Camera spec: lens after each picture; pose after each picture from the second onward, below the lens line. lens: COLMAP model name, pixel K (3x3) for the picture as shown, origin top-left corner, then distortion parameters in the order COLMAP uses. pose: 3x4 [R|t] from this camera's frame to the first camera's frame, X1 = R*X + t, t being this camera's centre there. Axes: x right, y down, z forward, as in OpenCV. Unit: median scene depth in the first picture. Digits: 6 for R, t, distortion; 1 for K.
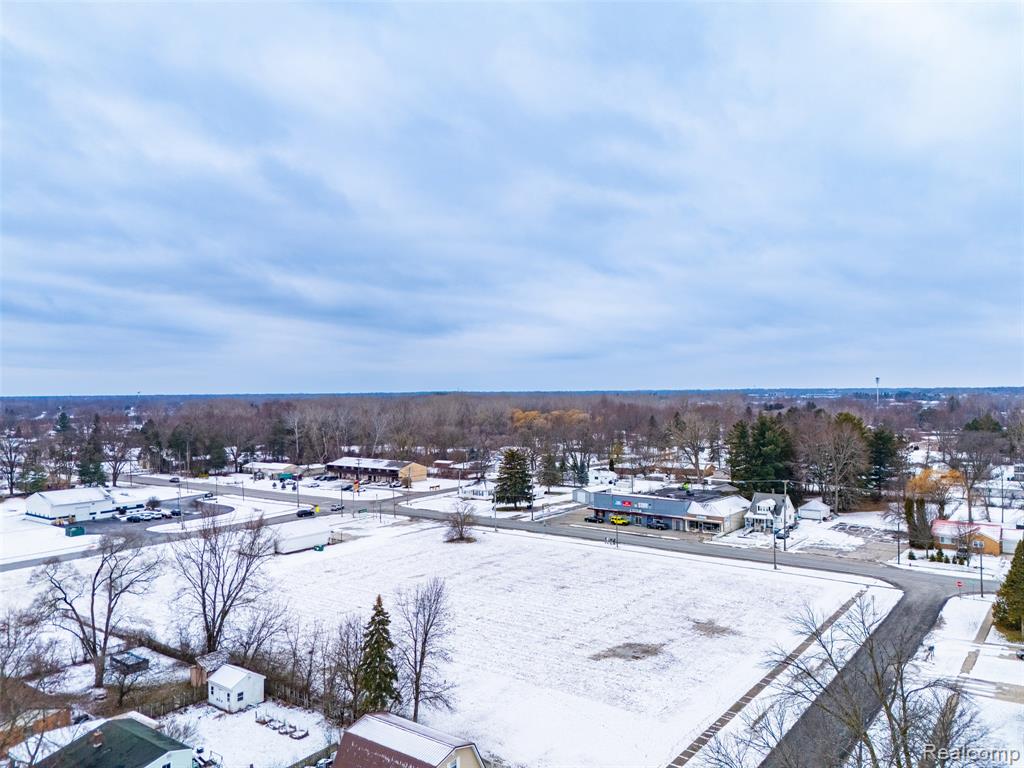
lens RADIAL K [[749.1, 0, 514.9], [0, 749.1, 382.0], [0, 0, 1]] dist [0.084202, -0.073468]
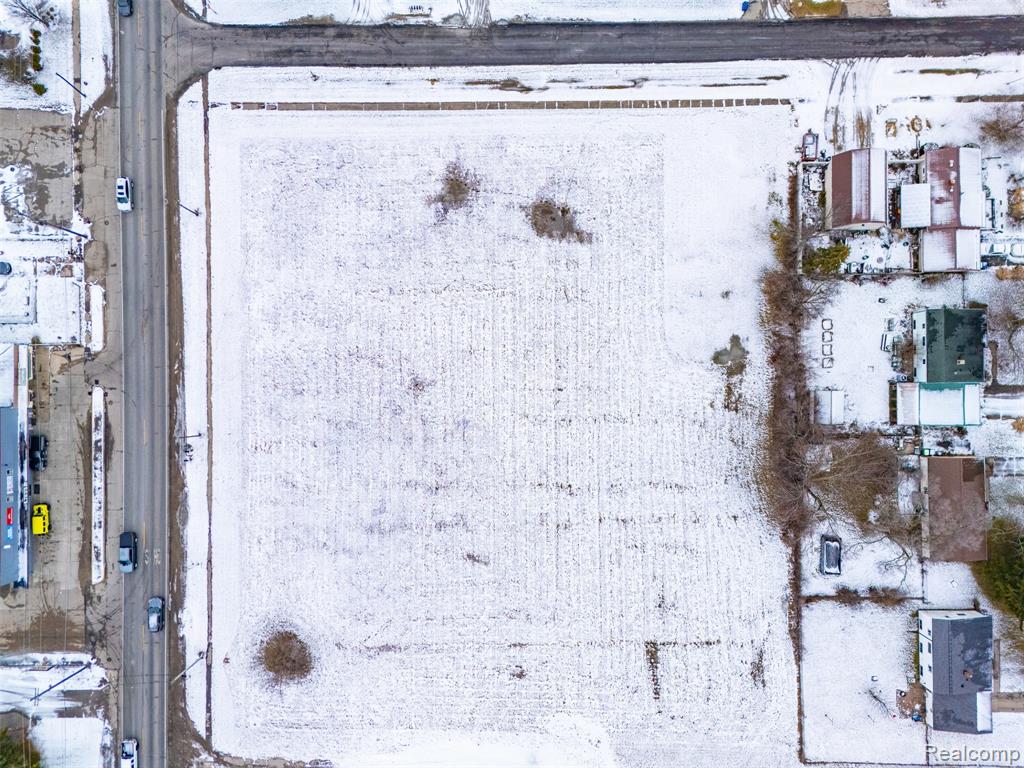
lens RADIAL K [[749.1, 0, 514.9], [0, 749.1, 382.0], [0, 0, 1]] dist [0.084202, -0.073468]
pose [[-0.607654, -0.793840, 0.023985, -0.023097], [0.017249, 0.017002, 0.999707, -0.597466], [-0.794014, 0.607890, 0.003361, 0.907643]]
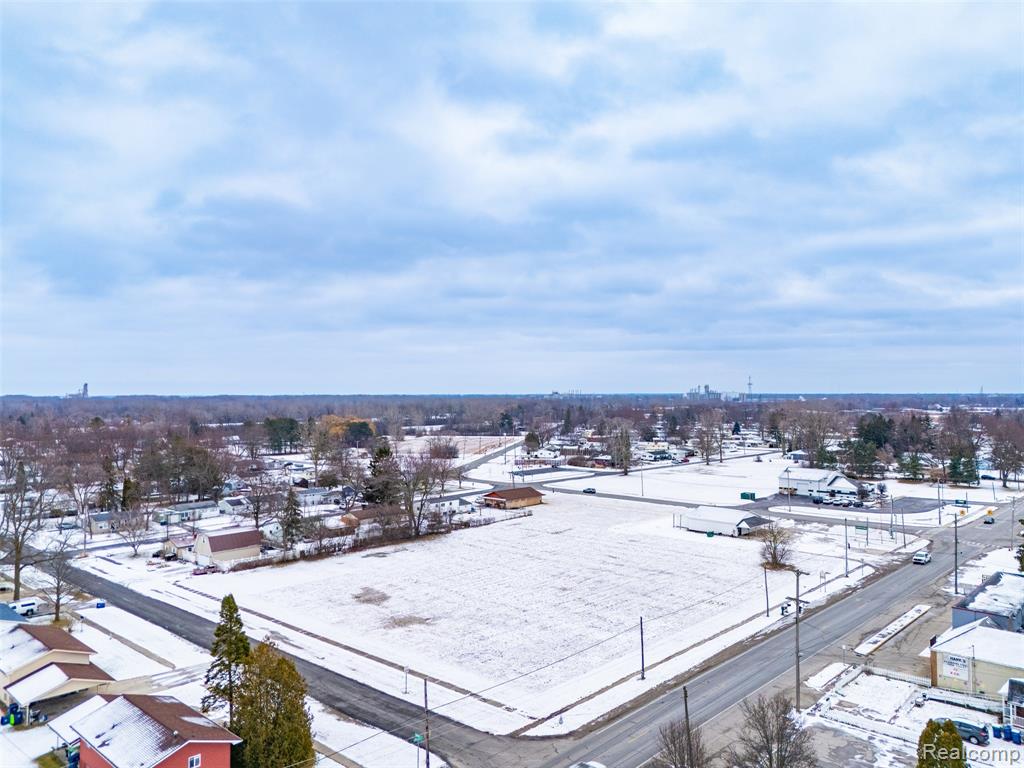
lens RADIAL K [[749.1, 0, 514.9], [0, 749.1, 382.0], [0, 0, 1]] dist [0.084202, -0.073468]
pose [[-0.102278, -0.006364, -0.994736, 1.052740], [0.014485, 0.999864, -0.007886, 0.008825], [0.994650, -0.015215, -0.102172, 1.043610]]
